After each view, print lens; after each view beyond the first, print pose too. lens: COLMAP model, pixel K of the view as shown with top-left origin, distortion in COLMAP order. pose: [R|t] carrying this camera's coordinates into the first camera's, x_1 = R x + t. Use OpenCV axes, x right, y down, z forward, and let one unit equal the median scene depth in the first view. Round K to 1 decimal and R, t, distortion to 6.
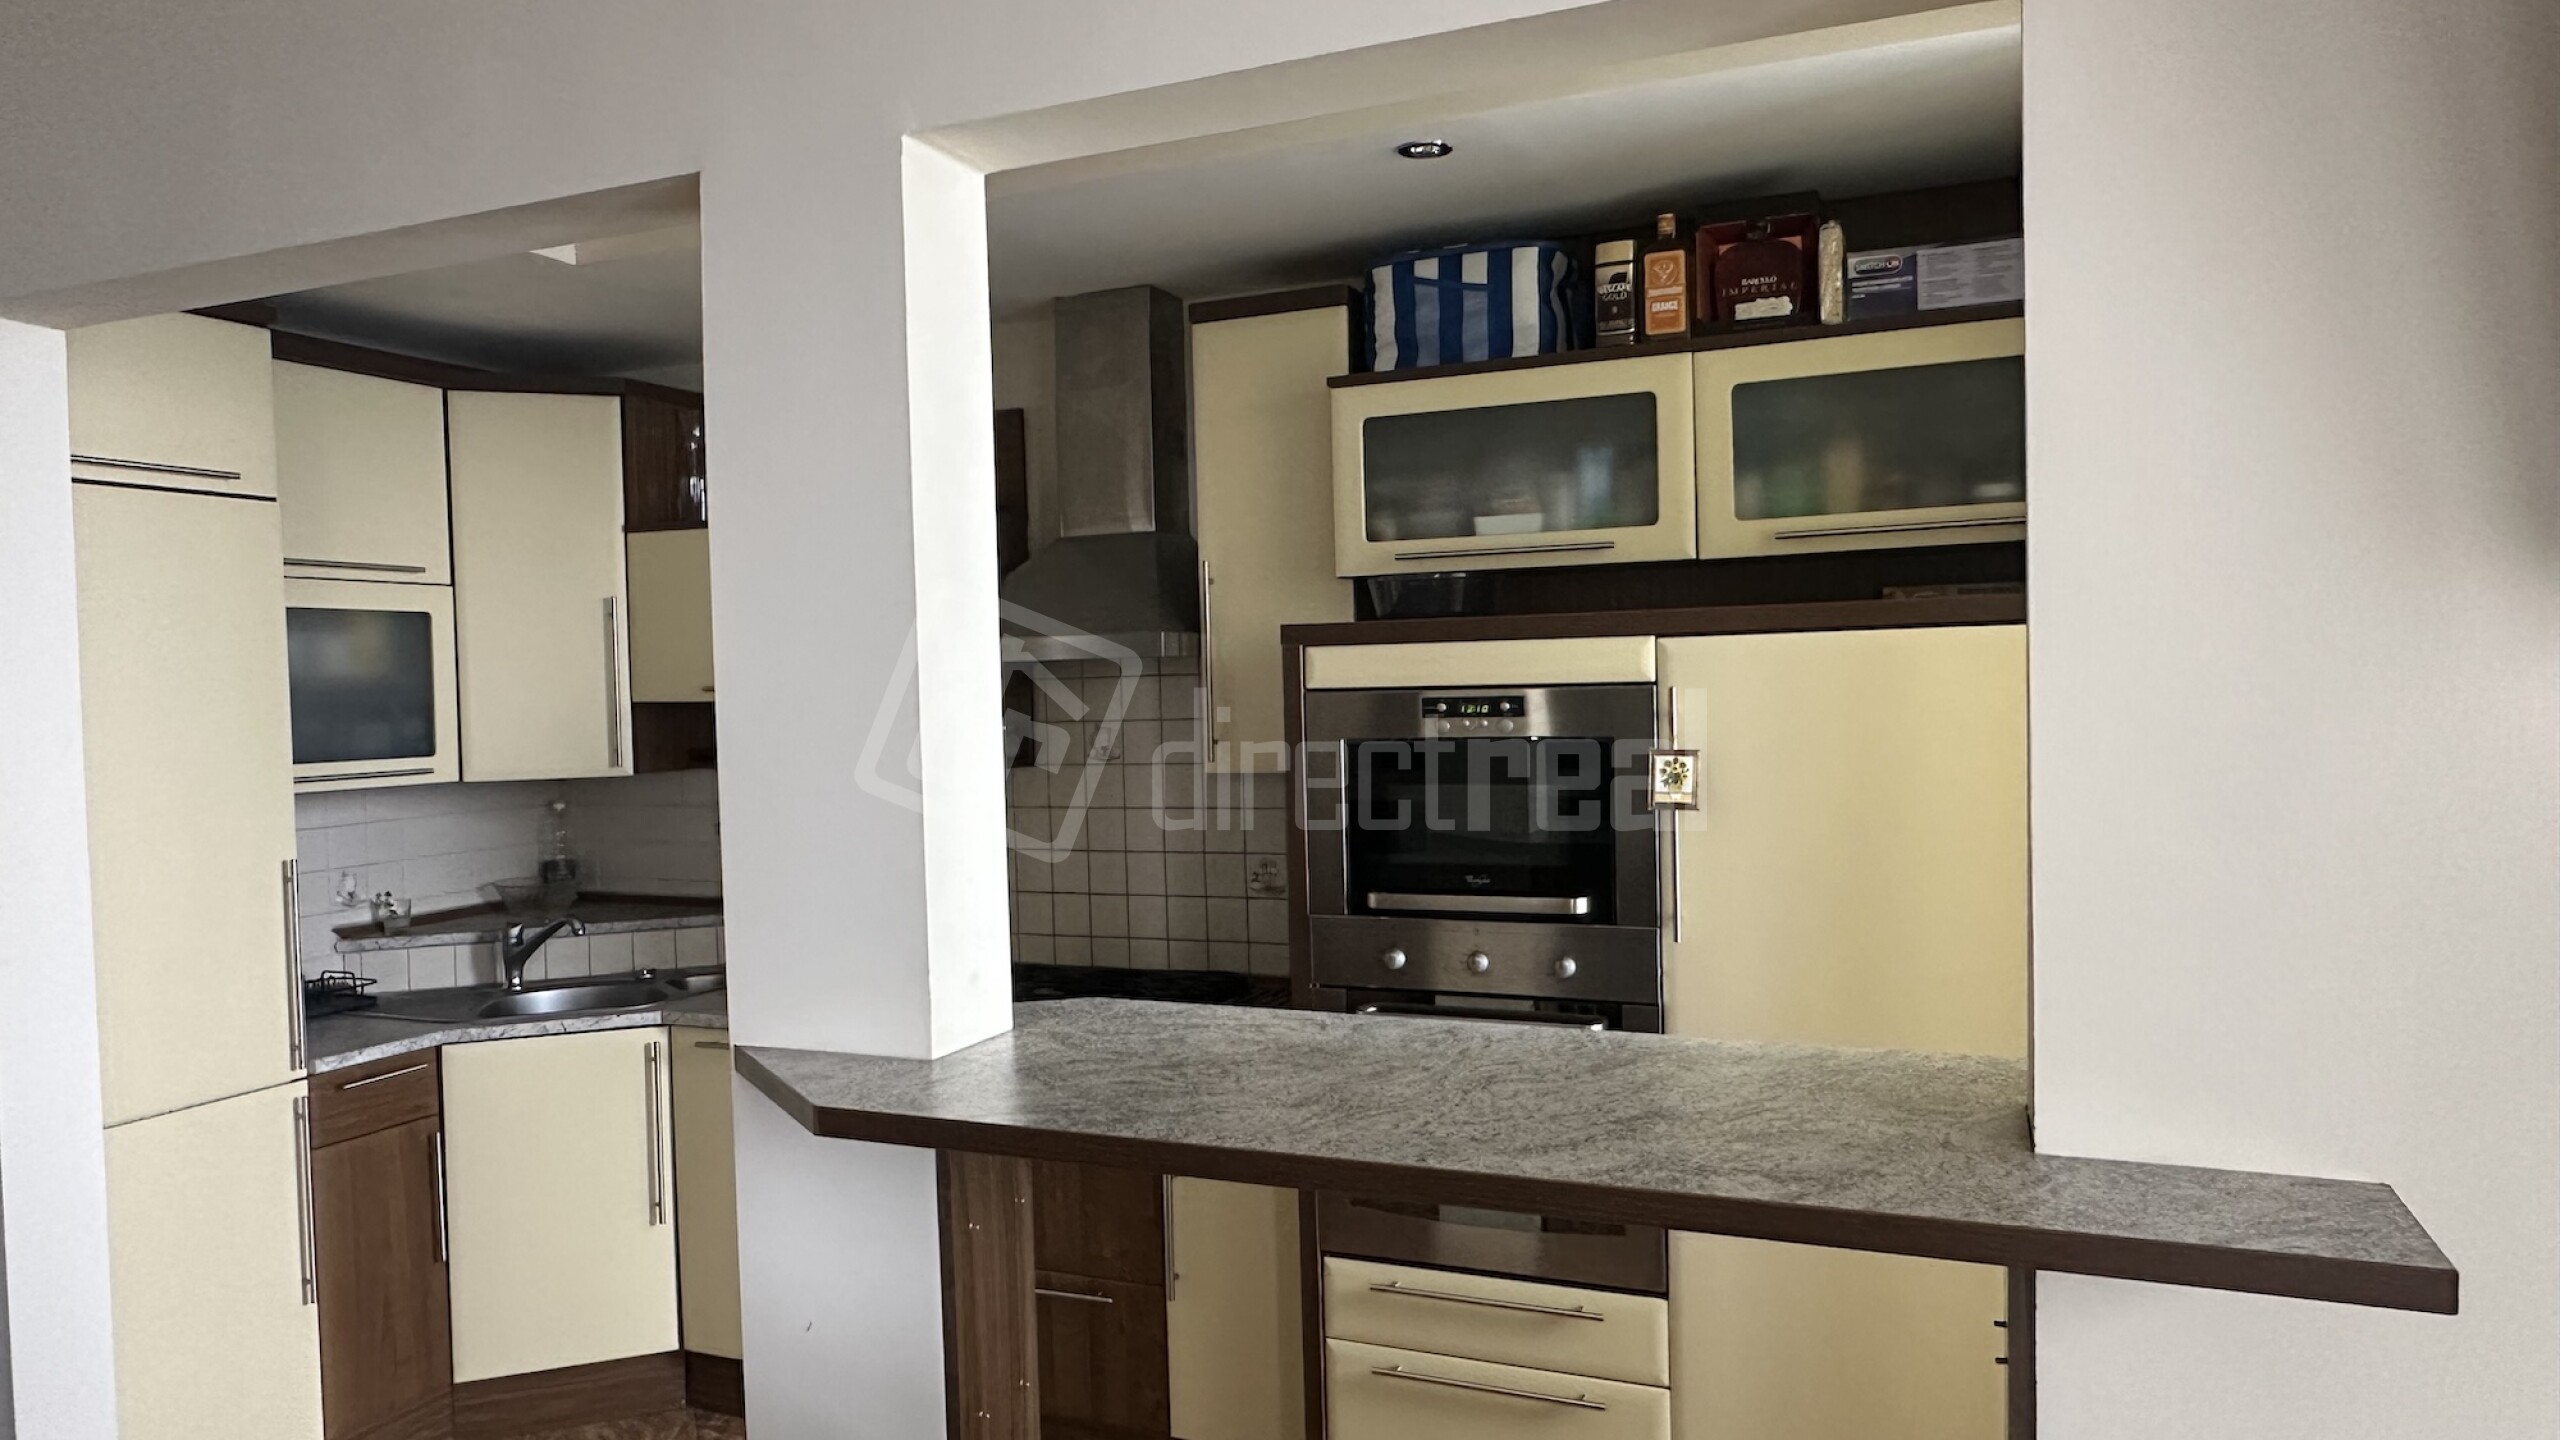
lens RADIAL K [[1665.5, 0, 1260.5], [0, 1665.5, 742.3], [0, 0, 1]] dist [-0.000272, -0.007562]
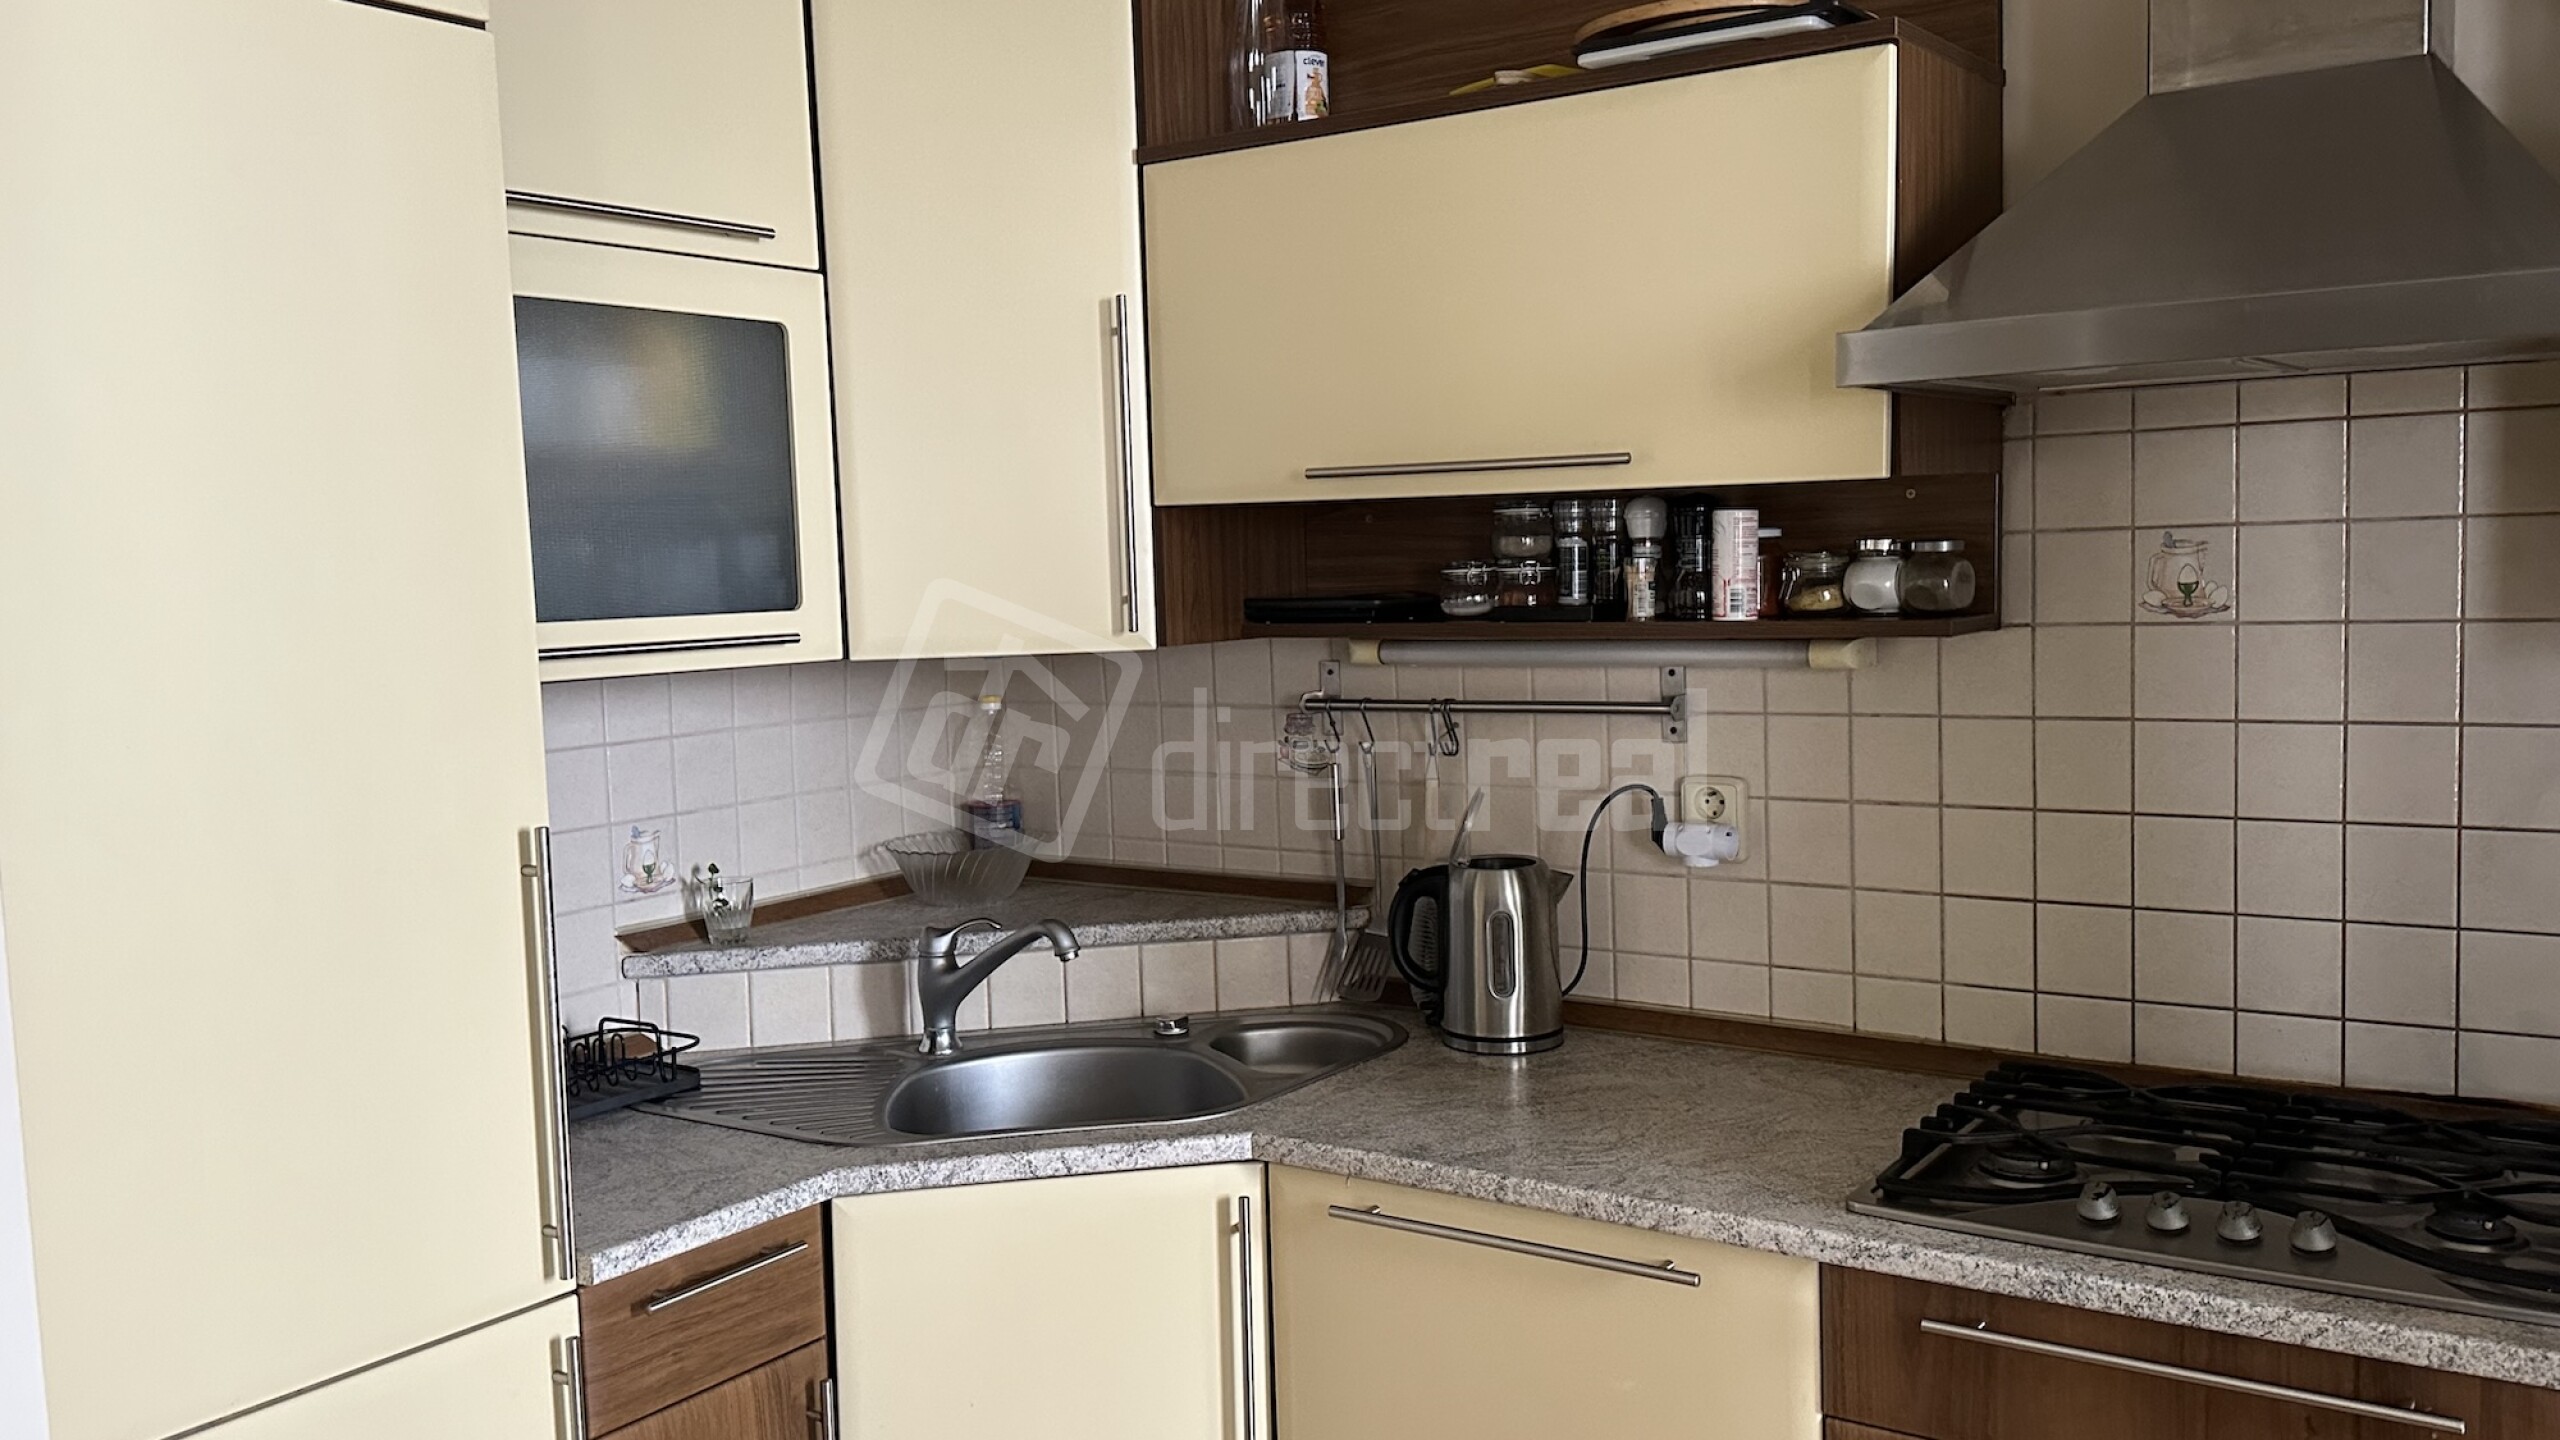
lens RADIAL K [[2115.9, 0, 1285.8], [0, 2115.9, 746.4], [0, 0, 1]] dist [0.145959, -0.006611]
pose [[0.980436, 0.010754, -0.196542, -0.256428], [0.001515, 0.998065, 0.062167, 0.011414], [0.196830, -0.061248, 0.978523, 0.448069]]
